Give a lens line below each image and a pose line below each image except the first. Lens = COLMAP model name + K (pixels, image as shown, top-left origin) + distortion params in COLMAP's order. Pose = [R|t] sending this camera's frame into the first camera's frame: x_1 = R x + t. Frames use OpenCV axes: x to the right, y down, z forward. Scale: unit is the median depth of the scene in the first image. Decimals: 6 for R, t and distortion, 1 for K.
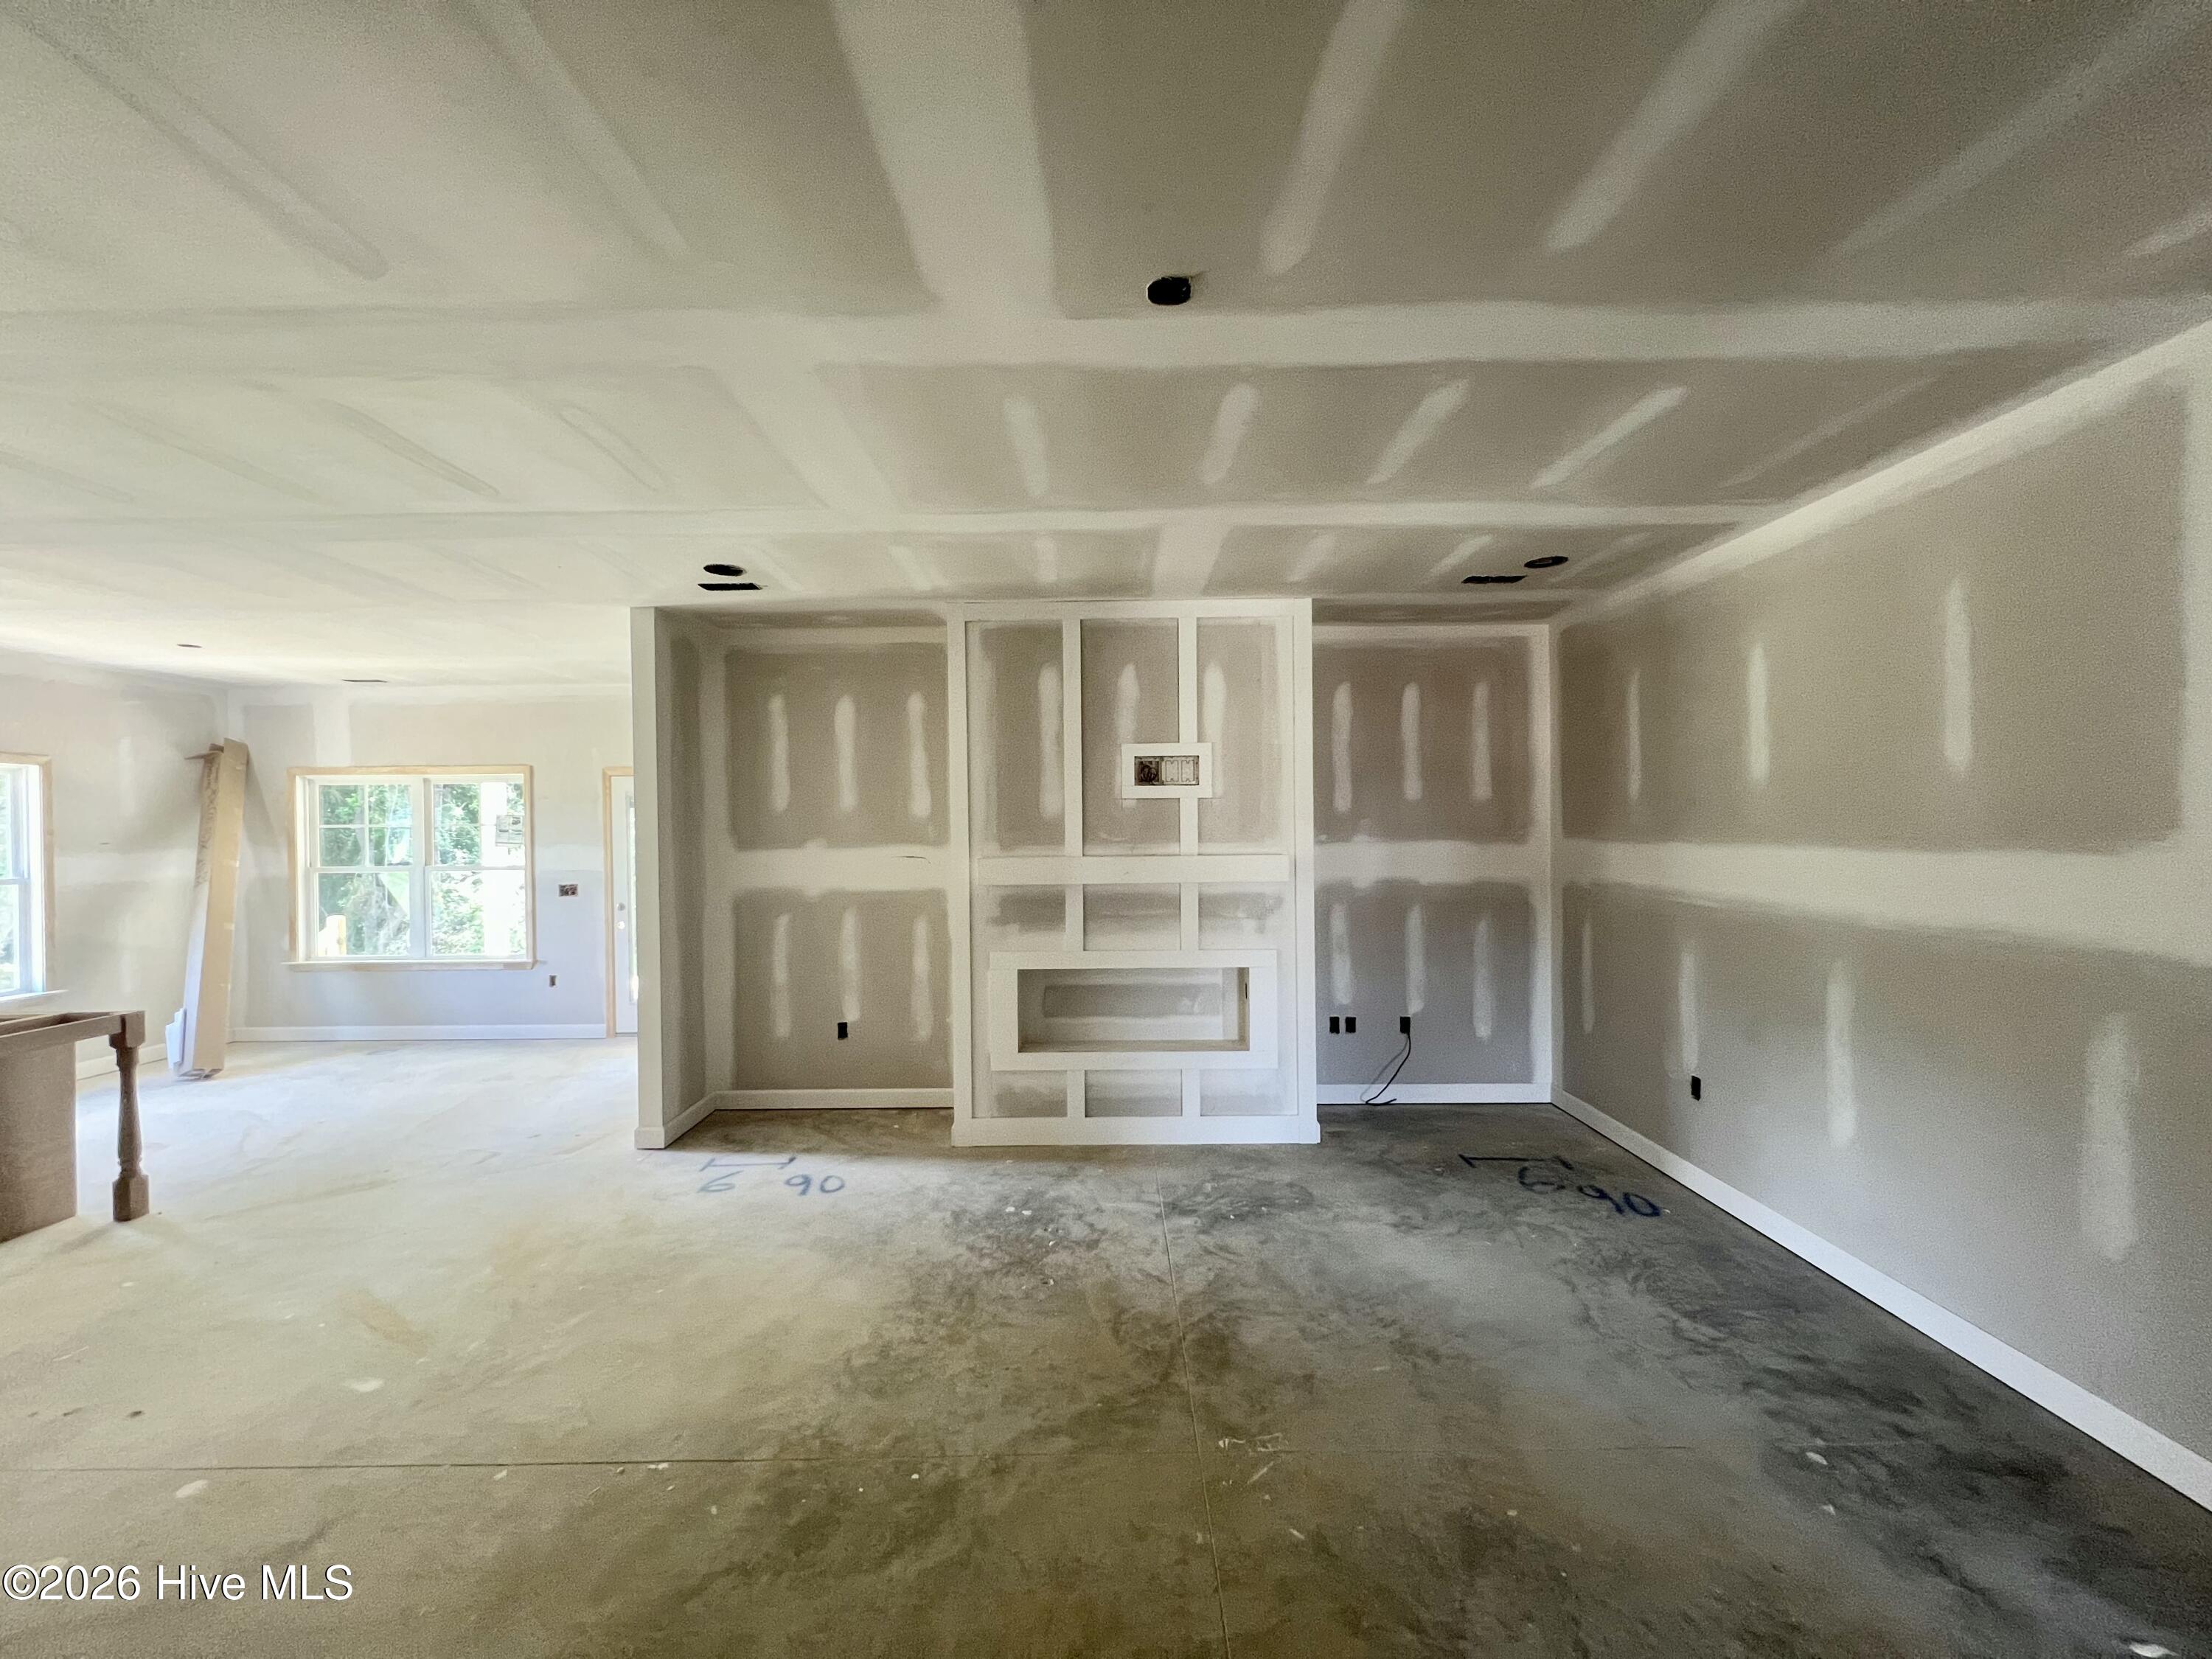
lens RADIAL K [[881.7, 0, 1098.5], [0, 881.7, 835.3], [0, 0, 1]] dist [-0.002838, 0.000796]
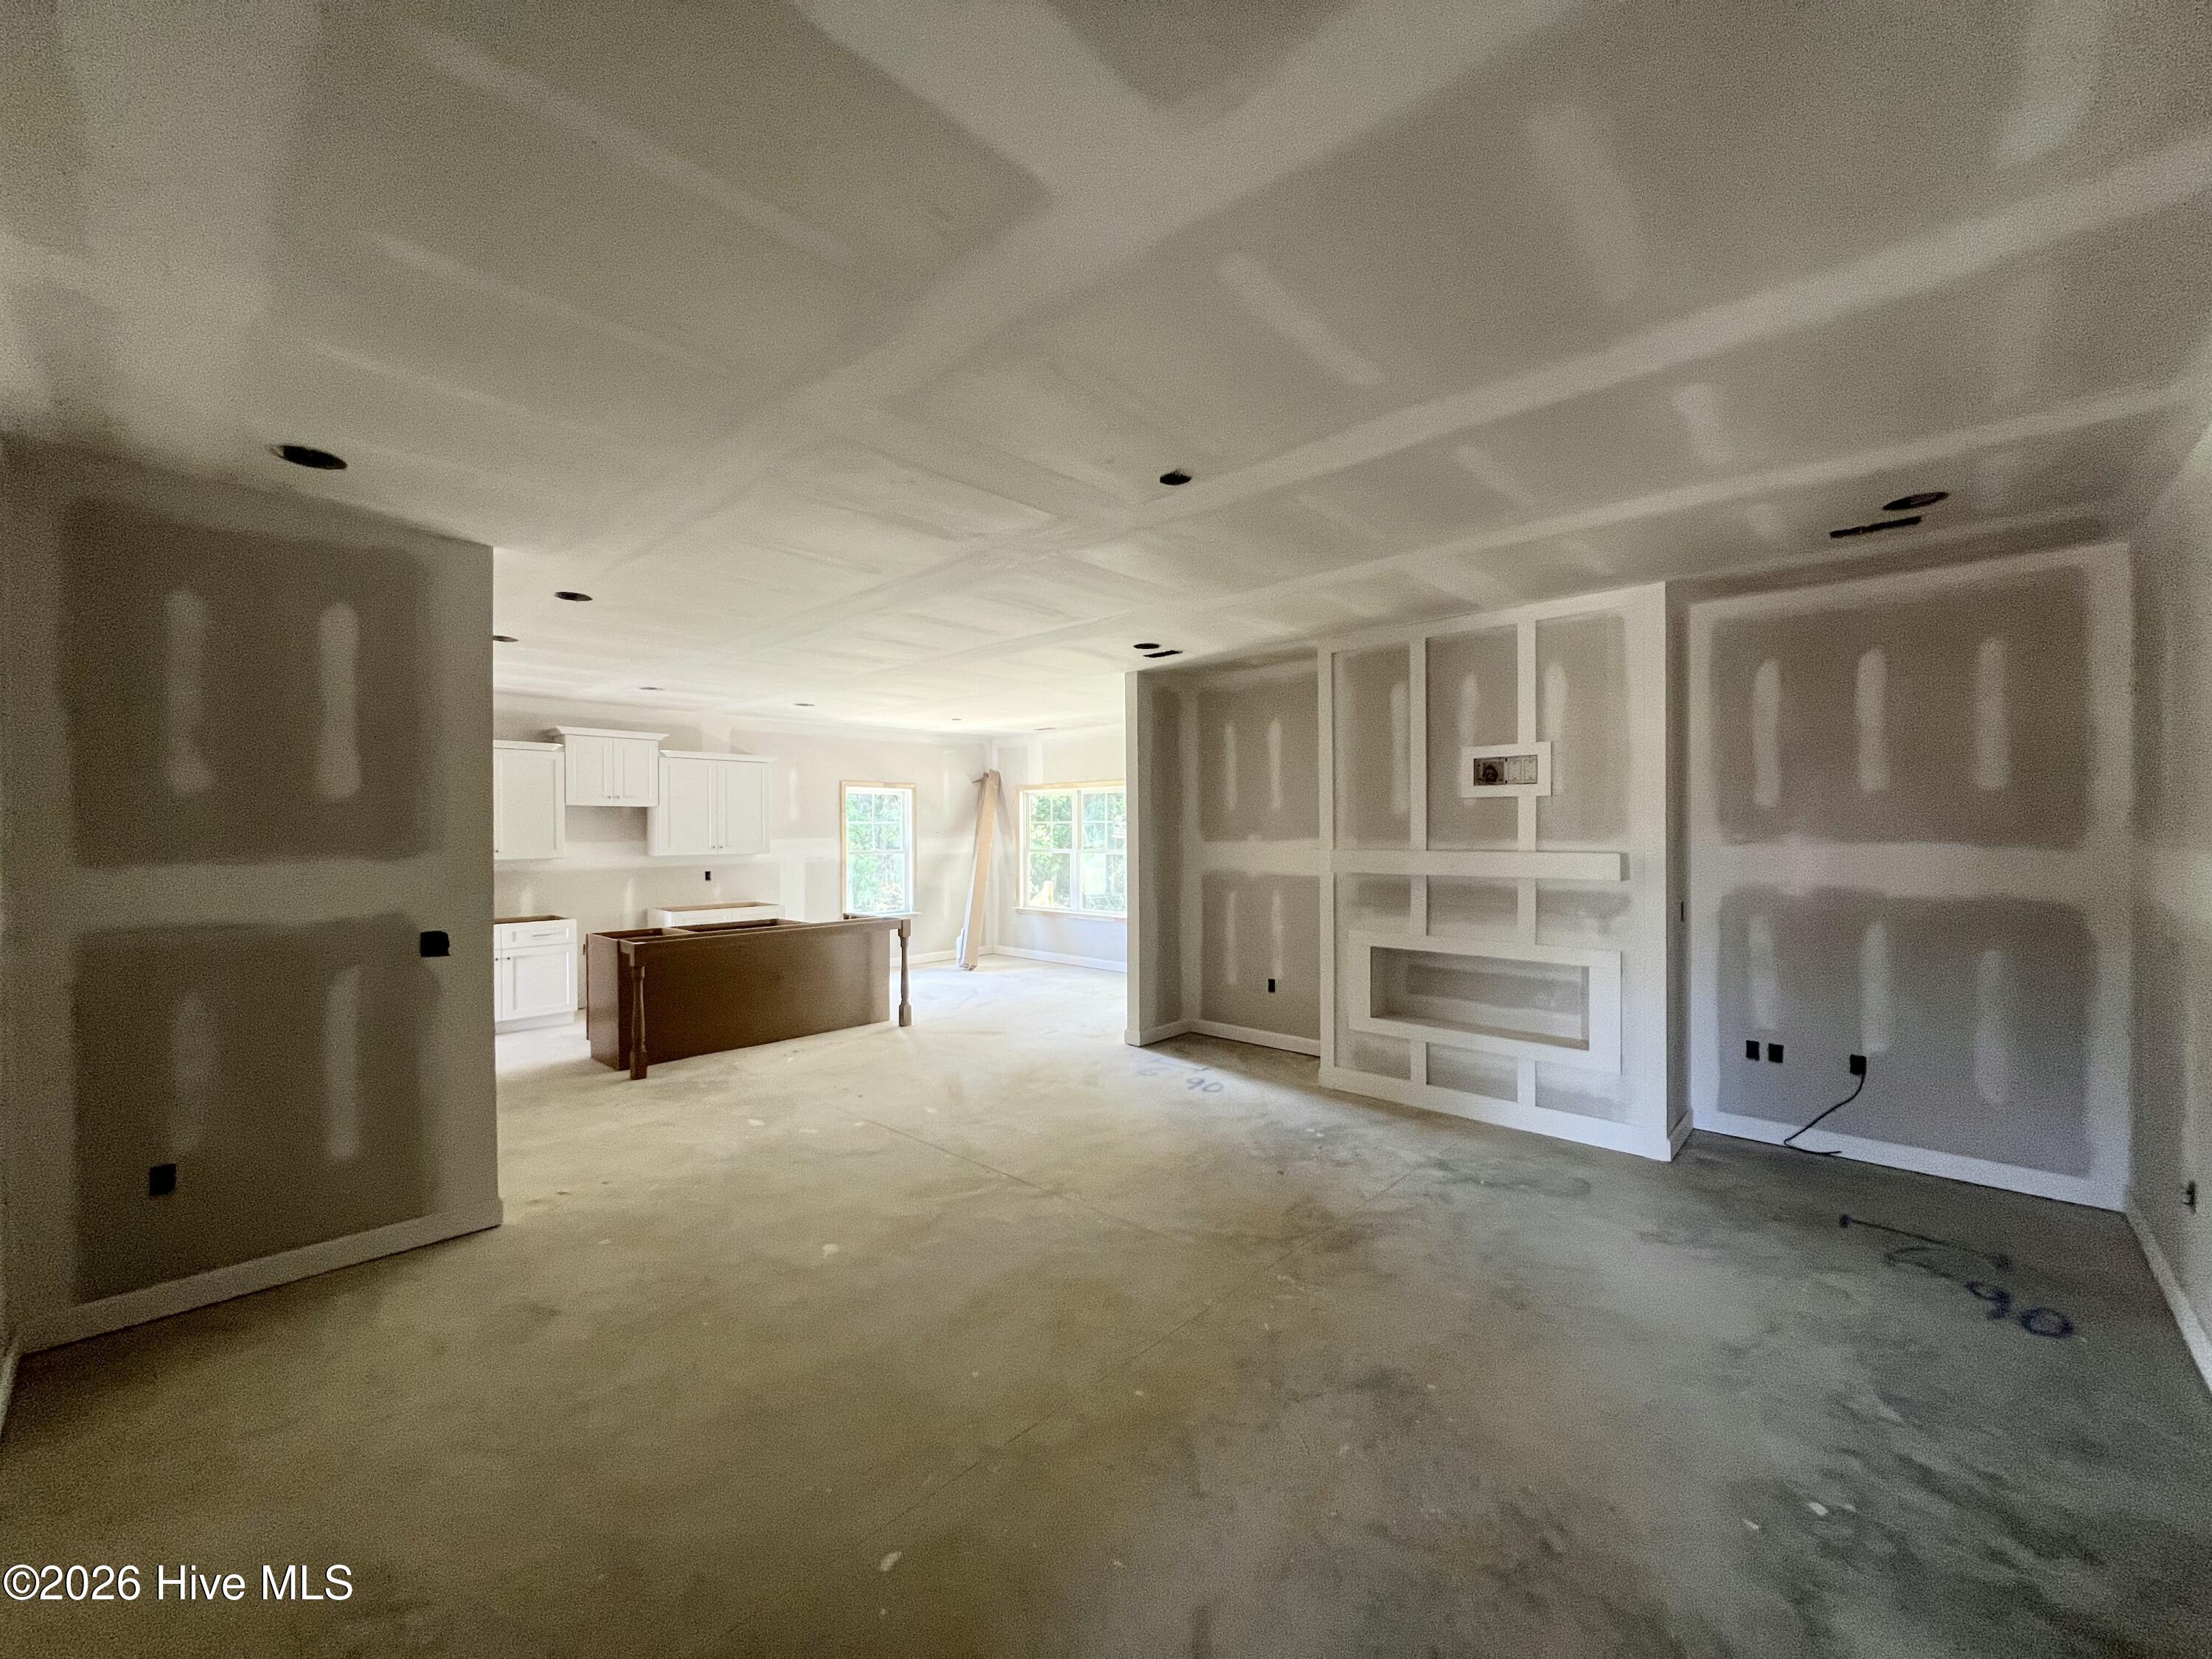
lens RADIAL K [[881.7, 0, 1101.8], [0, 881.7, 836.3], [0, 0, 1]] dist [-0.002838, 0.000796]
pose [[0.729042, 0.011544, -0.684371, 0.434552], [-0.007832, 0.999933, 0.008523, -0.000267], [0.684424, -0.000854, 0.729084, -0.091180]]
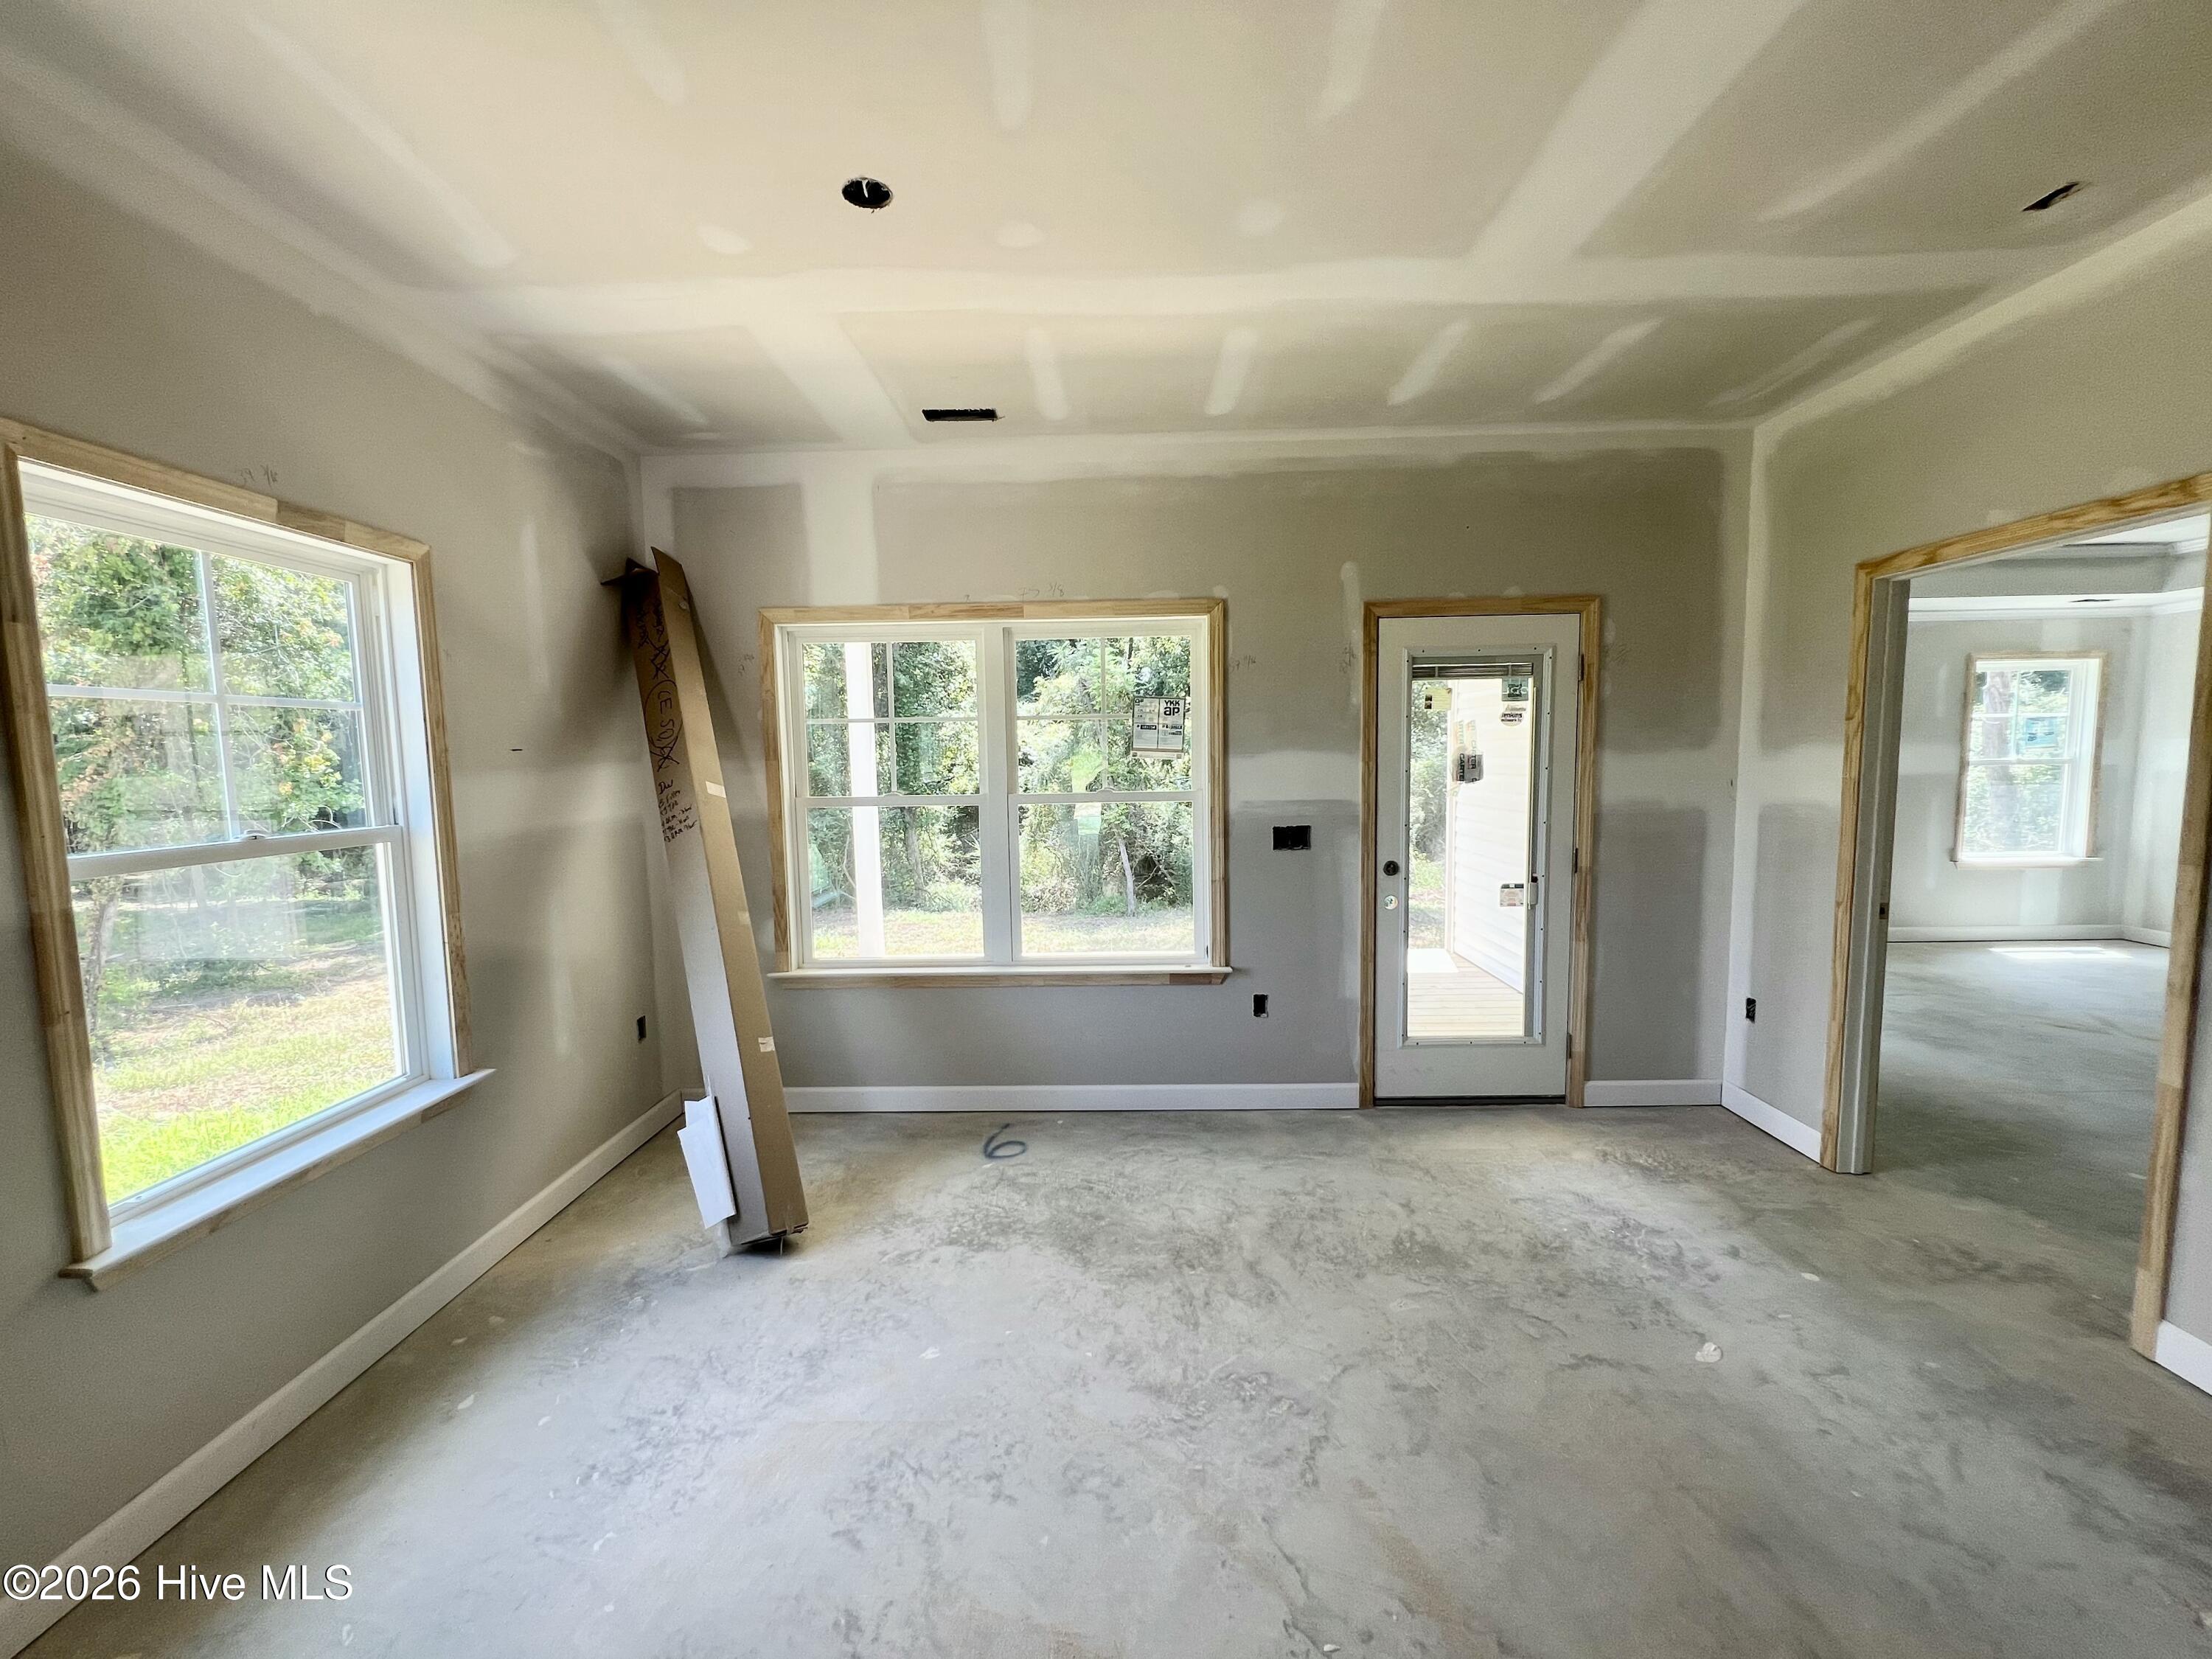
lens RADIAL K [[882.7, 0, 1094.3], [0, 882.7, 833.9], [0, 0, 1]] dist [-0.002947, -0.000553]
pose [[0.999693, -0.004861, -0.024310, -1.071873], [0.006890, 0.996432, 0.084112, 0.021942], [0.023814, -0.084254, 0.996160, 0.709391]]
